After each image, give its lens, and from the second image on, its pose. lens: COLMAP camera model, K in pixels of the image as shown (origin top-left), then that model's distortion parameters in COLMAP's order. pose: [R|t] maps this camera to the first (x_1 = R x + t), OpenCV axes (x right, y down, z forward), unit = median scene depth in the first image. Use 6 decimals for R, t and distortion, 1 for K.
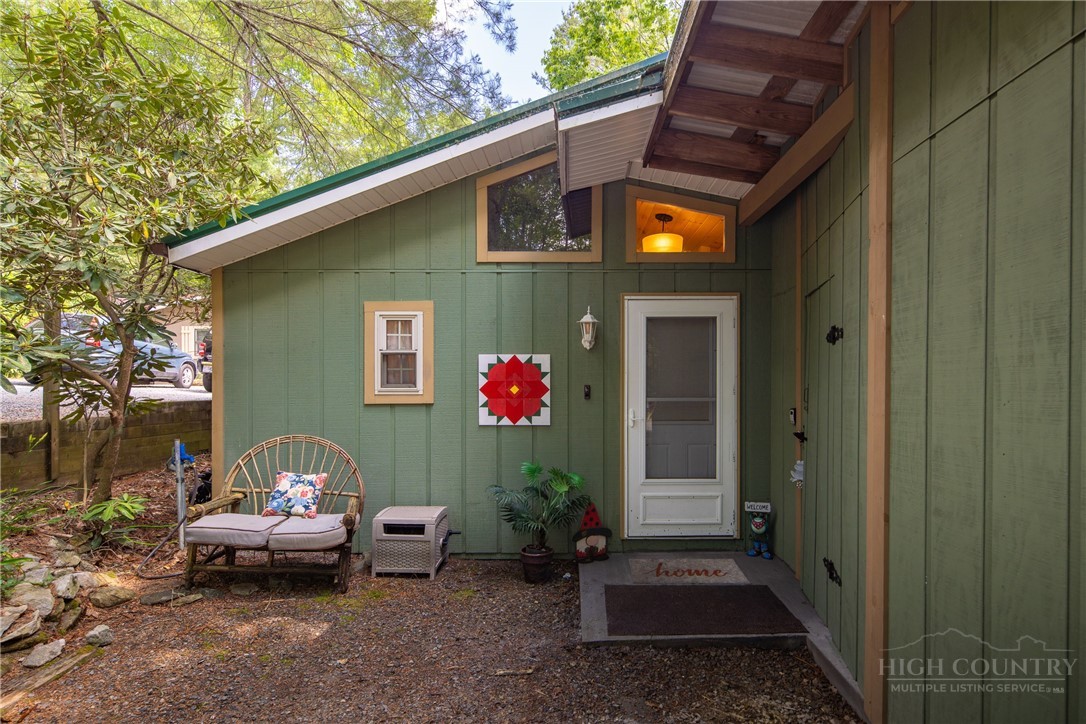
lens RADIAL K [[552.4, 0, 571.5], [0, 552.4, 383.4], [0, 0, 1]] dist [0.002475, 0.000039]
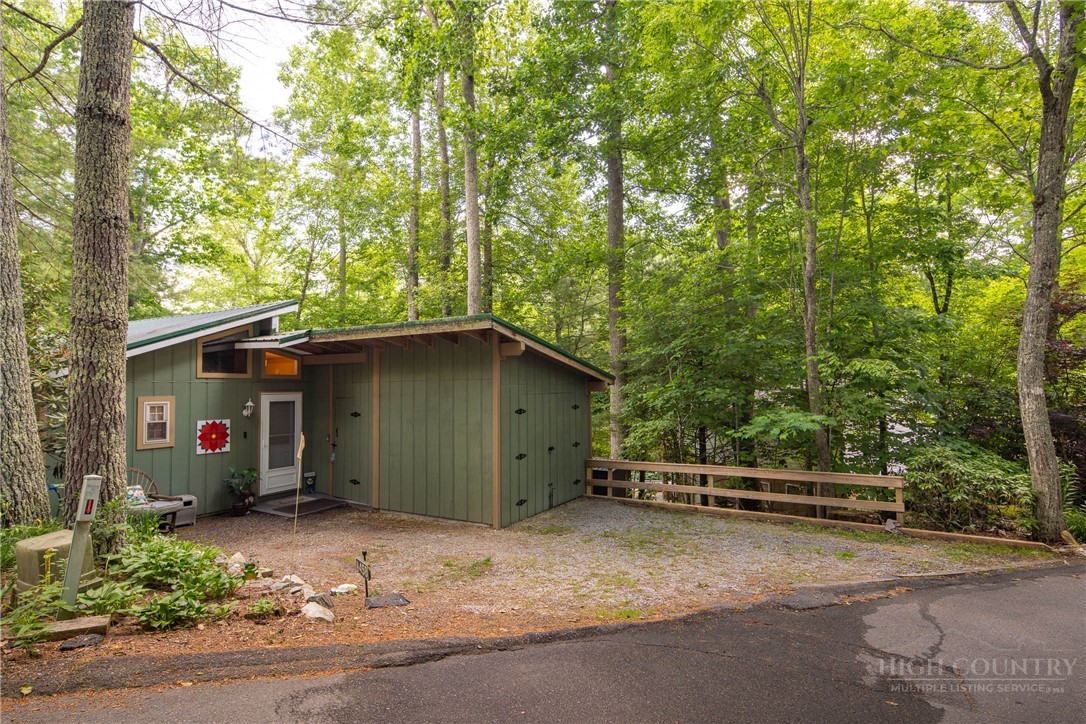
lens RADIAL K [[552.4, 0, 542.0], [0, 552.4, 366.5], [0, 0, 1]] dist [0.002475, 0.000039]
pose [[0.478057, 0.032911, 0.877712, -1.411596], [0.011132, 0.998990, -0.043522, -0.155067], [-0.878258, 0.030576, 0.477208, -1.191336]]
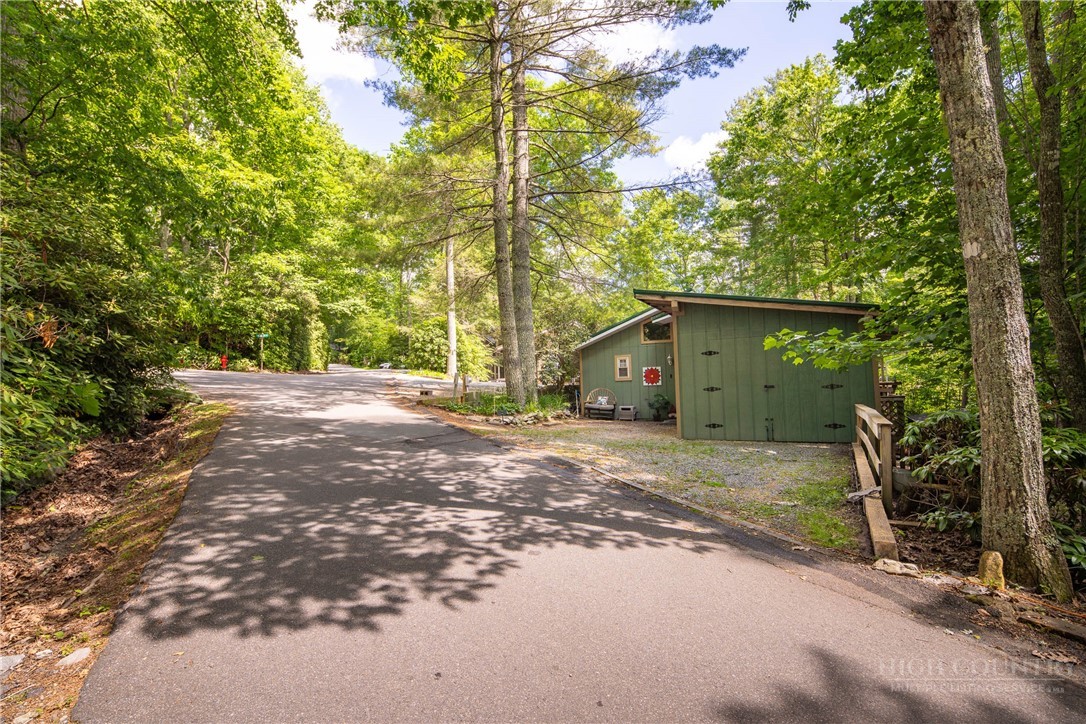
lens RADIAL K [[552.4, 0, 543.5], [0, 552.4, 359.6], [0, 0, 1]] dist [0.002475, 0.000039]
pose [[0.904482, -0.050244, -0.423543, 0.863477], [0.031753, 0.998214, -0.050605, 0.068874], [0.425329, 0.032323, 0.904461, -2.865906]]
